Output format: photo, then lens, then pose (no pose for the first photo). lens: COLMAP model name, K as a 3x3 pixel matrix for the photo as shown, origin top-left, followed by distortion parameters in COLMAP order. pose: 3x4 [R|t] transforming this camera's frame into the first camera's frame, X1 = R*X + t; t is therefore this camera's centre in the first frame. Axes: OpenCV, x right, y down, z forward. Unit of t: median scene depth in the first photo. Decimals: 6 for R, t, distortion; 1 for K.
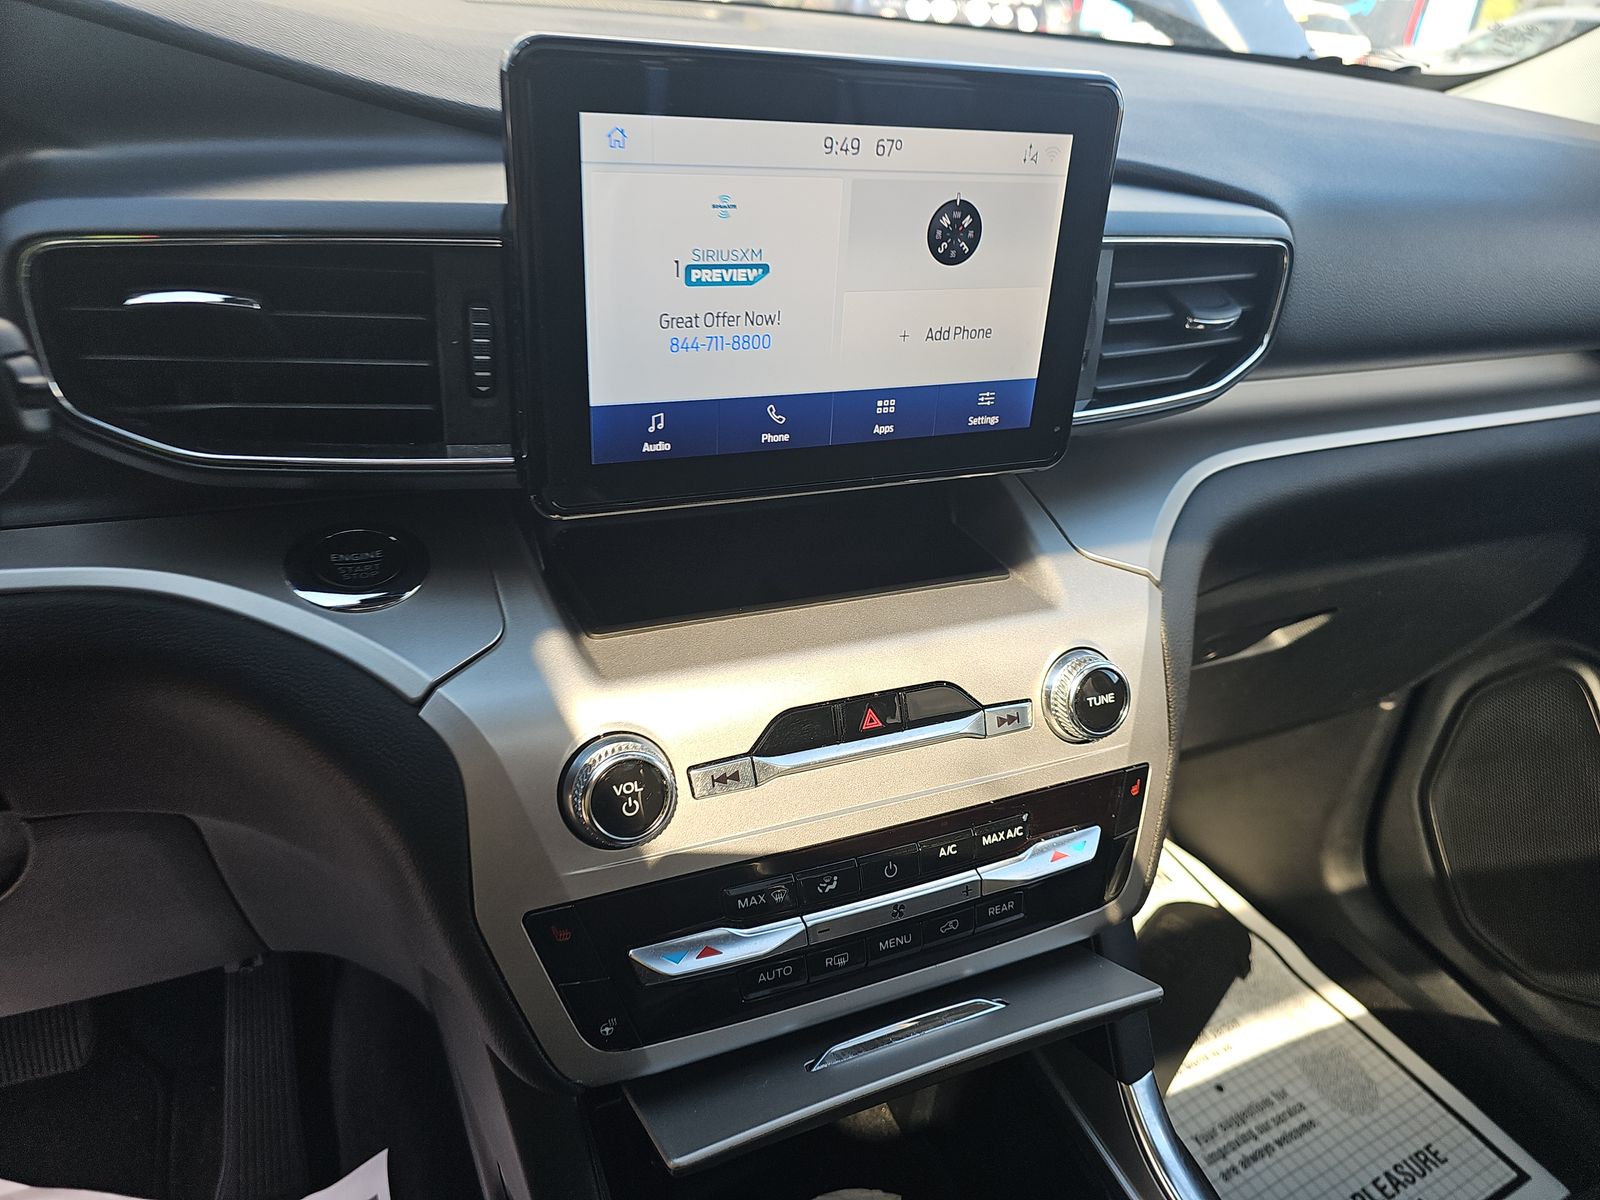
lens RADIAL K [[1011.7, 0, 800.0], [0, 1011.7, 600.0], [0, 0, 1]] dist [0.051715, -0.074724]
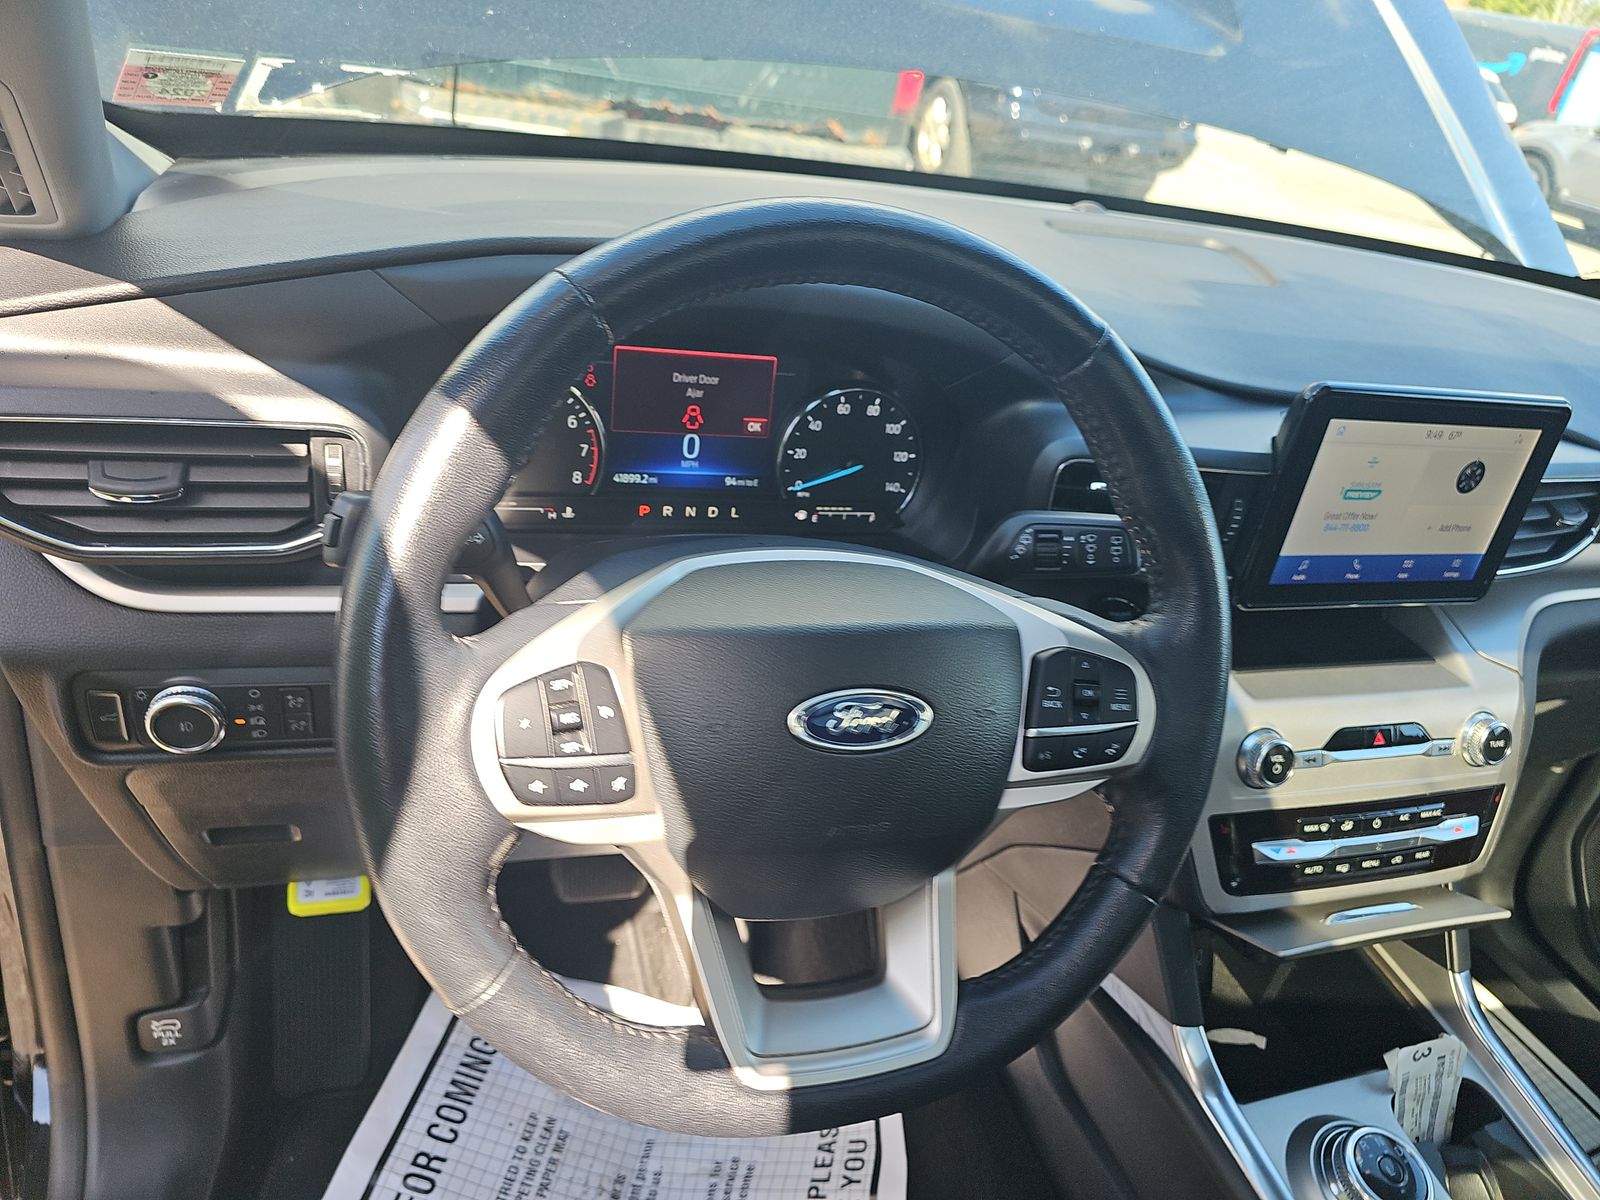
lens RADIAL K [[1055.0, 0, 800.0], [0, 1055.0, 600.0], [0, 0, 1]] dist [0.082306, -0.087064]
pose [[0.991639, 0.128517, -0.011661, -0.930462], [-0.128277, 0.991549, 0.019384, -0.028987], [0.014054, -0.017726, 0.999744, -0.879397]]
